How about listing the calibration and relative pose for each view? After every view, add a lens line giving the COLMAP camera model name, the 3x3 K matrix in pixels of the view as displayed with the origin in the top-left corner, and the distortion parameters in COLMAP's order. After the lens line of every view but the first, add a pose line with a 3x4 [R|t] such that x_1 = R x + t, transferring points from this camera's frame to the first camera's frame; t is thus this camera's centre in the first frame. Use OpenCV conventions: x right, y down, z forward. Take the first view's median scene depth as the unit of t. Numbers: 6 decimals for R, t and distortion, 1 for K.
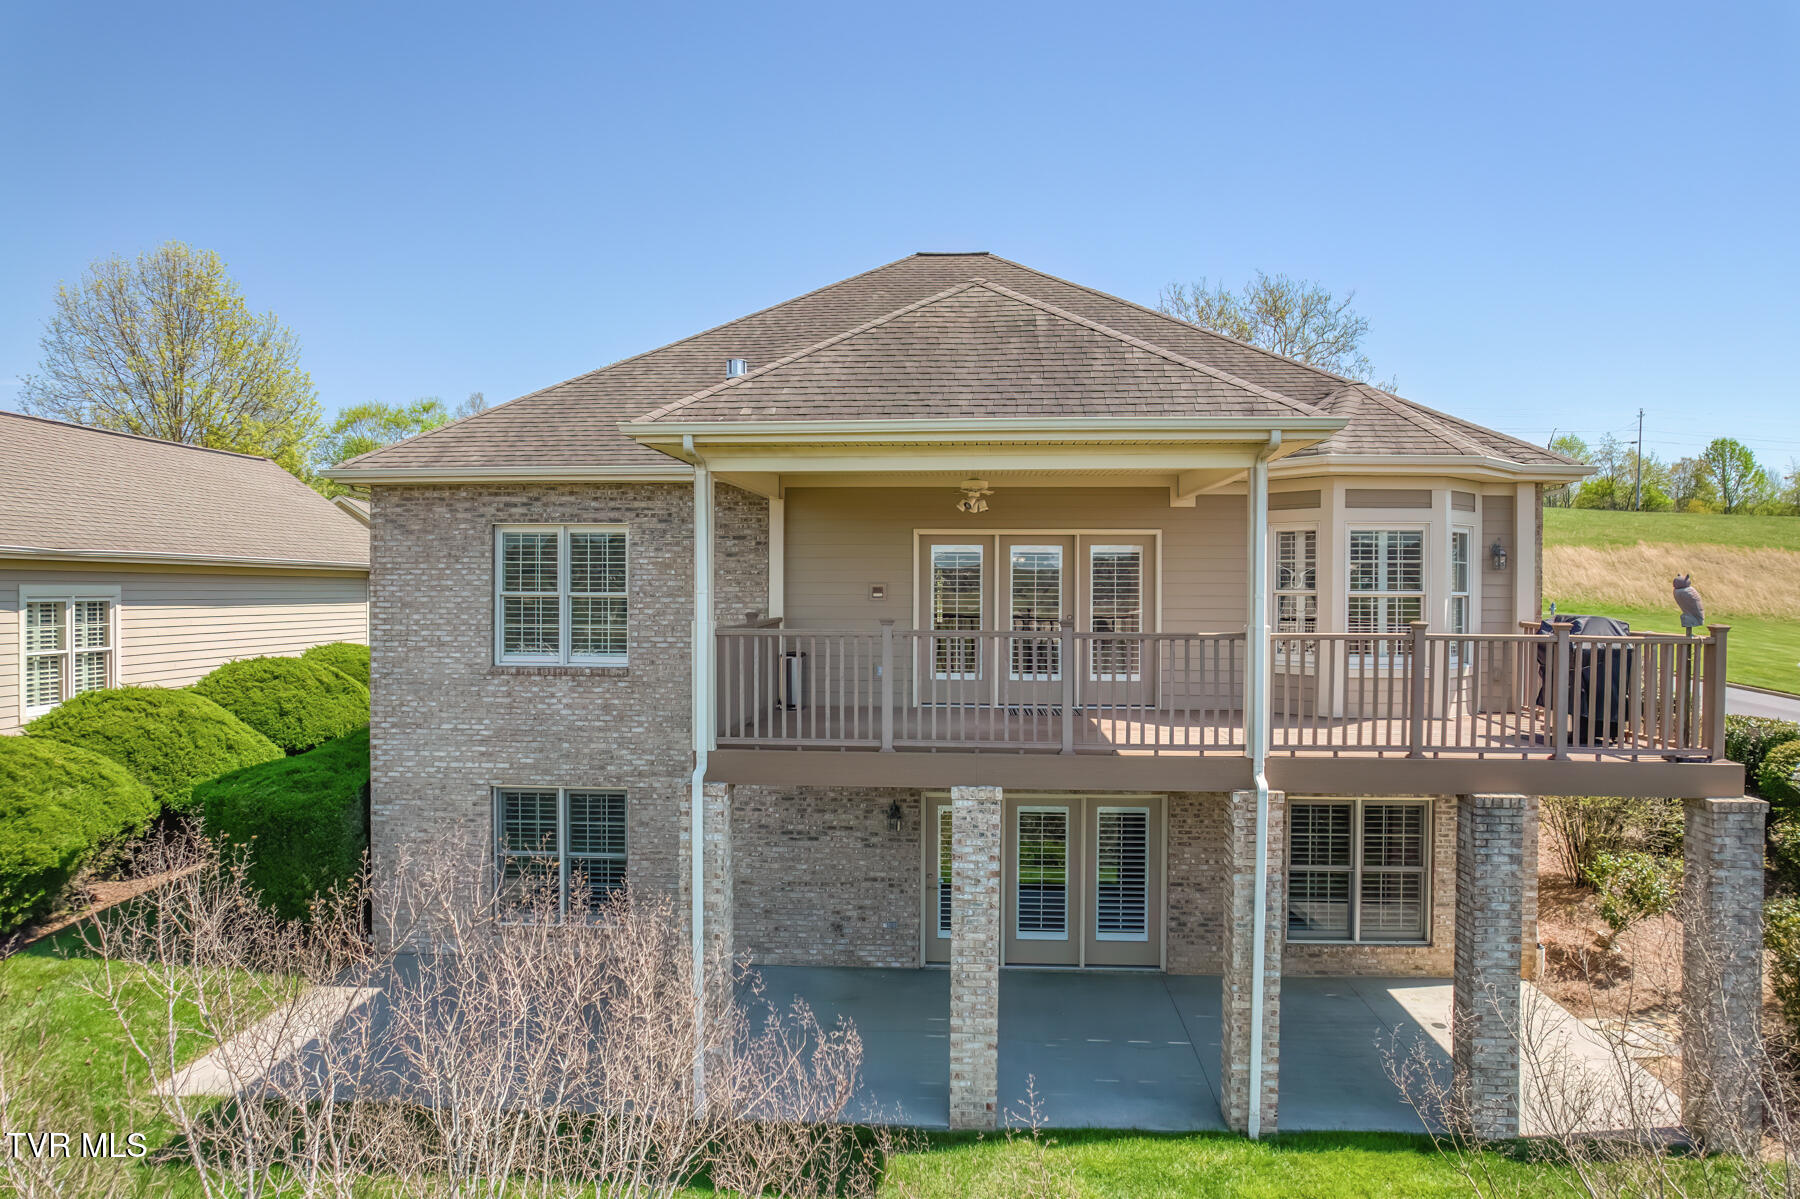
lens RADIAL K [[706.0, 0, 895.9], [0, 706.0, 606.3], [0, 0, 1]] dist [-0.001621, 0.000036]
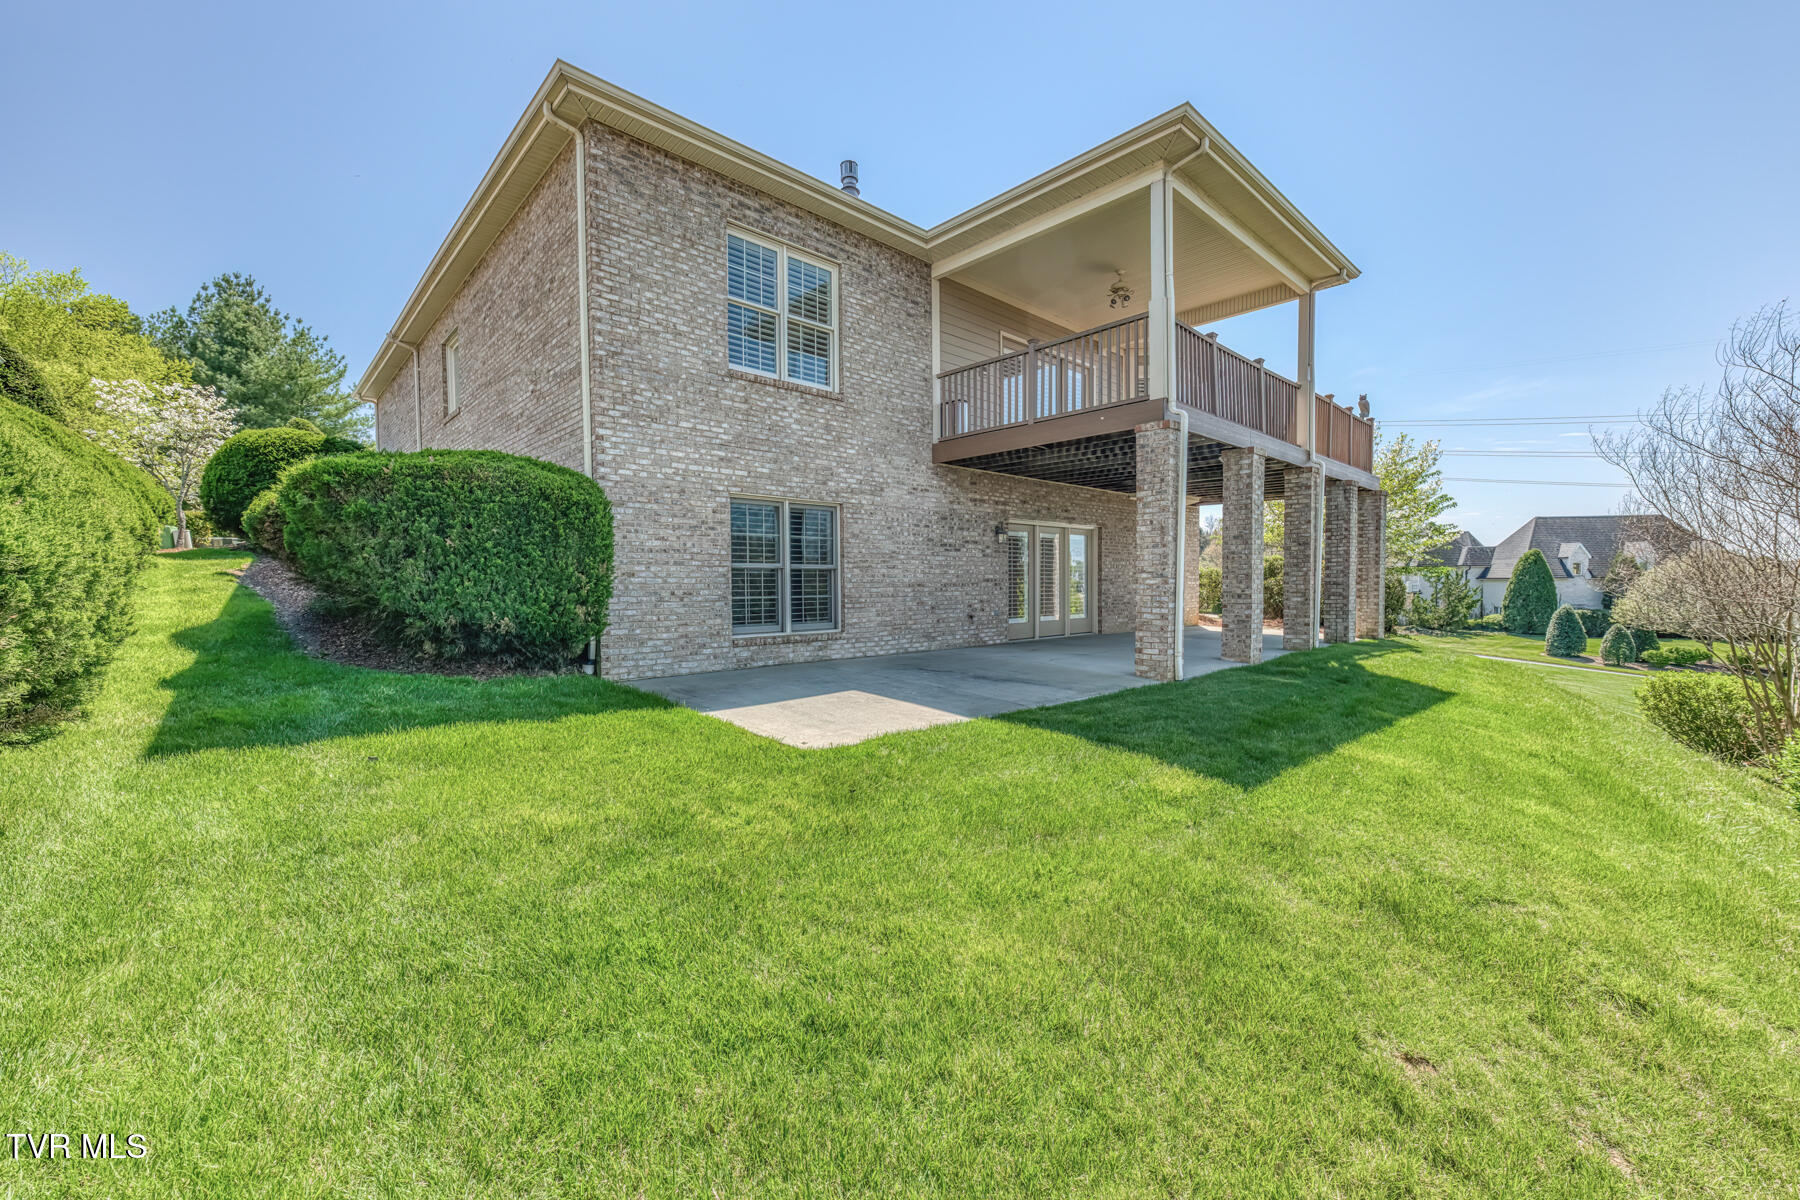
lens RADIAL K [[706.0, 0, 900.9], [0, 706.0, 595.3], [0, 0, 1]] dist [-0.001621, 0.000036]
pose [[0.698441, -0.022859, 0.715303, -1.101987], [0.007647, 0.999671, 0.024480, 0.371537], [-0.715627, -0.011628, 0.698386, 0.157247]]
